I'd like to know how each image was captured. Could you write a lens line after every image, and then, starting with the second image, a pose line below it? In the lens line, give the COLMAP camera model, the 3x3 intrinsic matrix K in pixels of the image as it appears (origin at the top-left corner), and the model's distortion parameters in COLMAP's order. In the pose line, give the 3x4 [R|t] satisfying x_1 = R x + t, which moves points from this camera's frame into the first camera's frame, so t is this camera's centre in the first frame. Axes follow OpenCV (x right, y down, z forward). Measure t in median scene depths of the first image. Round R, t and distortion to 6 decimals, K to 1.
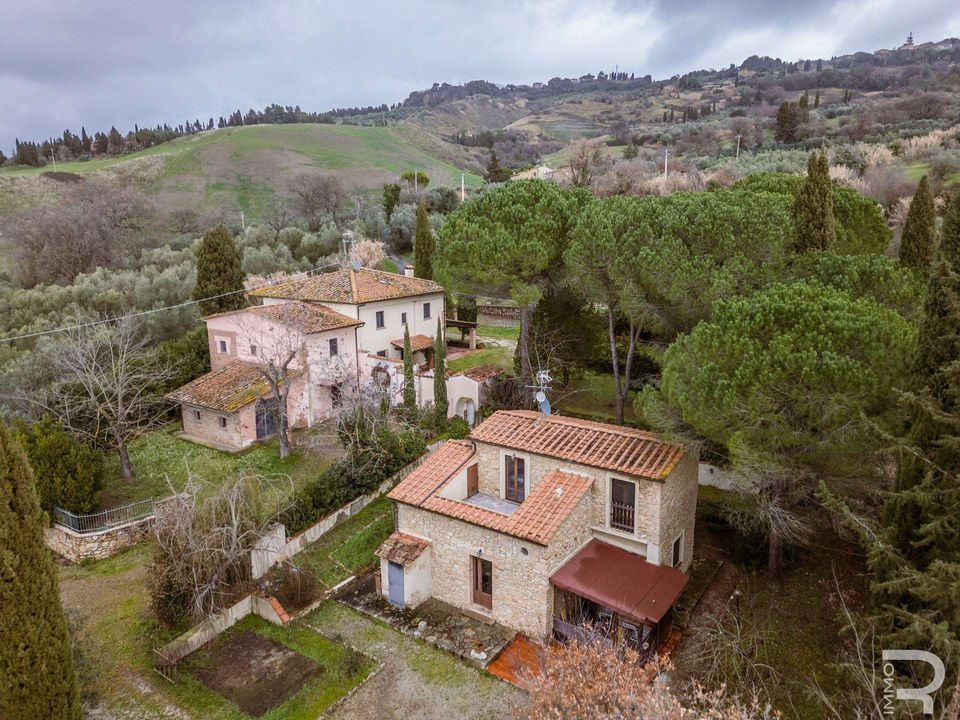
lens RADIAL K [[663.2, 0, 480.0], [0, 663.2, 360.0], [0, 0, 1]] dist [0.099366, -0.108325]
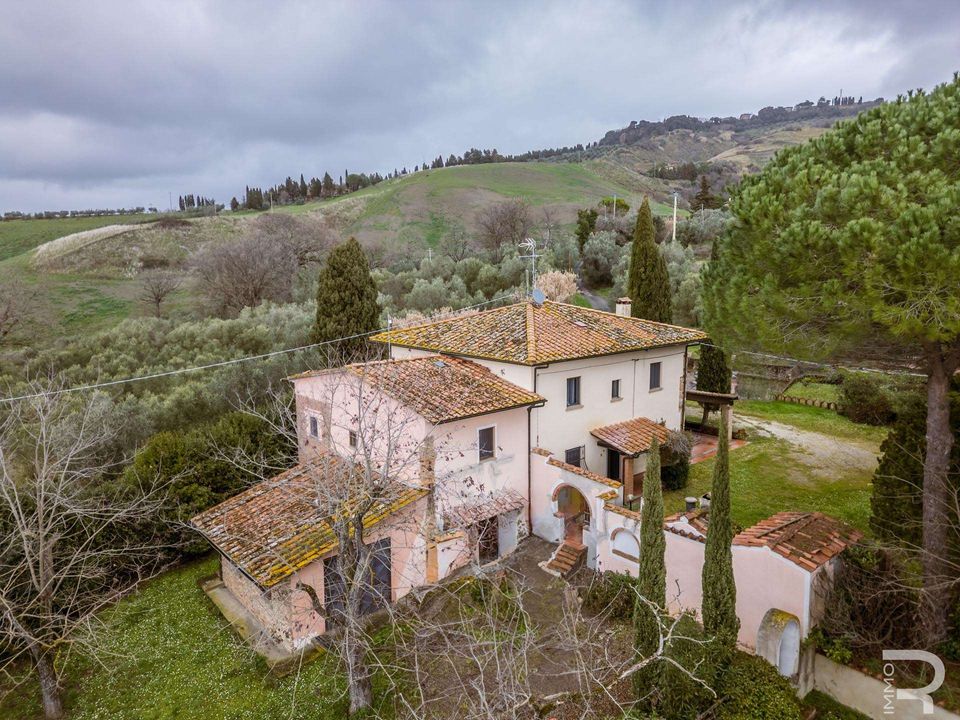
lens RADIAL K [[663.2, 0, 480.0], [0, 663.2, 360.0], [0, 0, 1]] dist [0.099366, -0.108325]
pose [[0.962273, 0.039463, -0.269207, -0.029101], [-0.055254, 0.997152, -0.051331, -0.020588], [0.266415, 0.064269, 0.961713, 0.167073]]
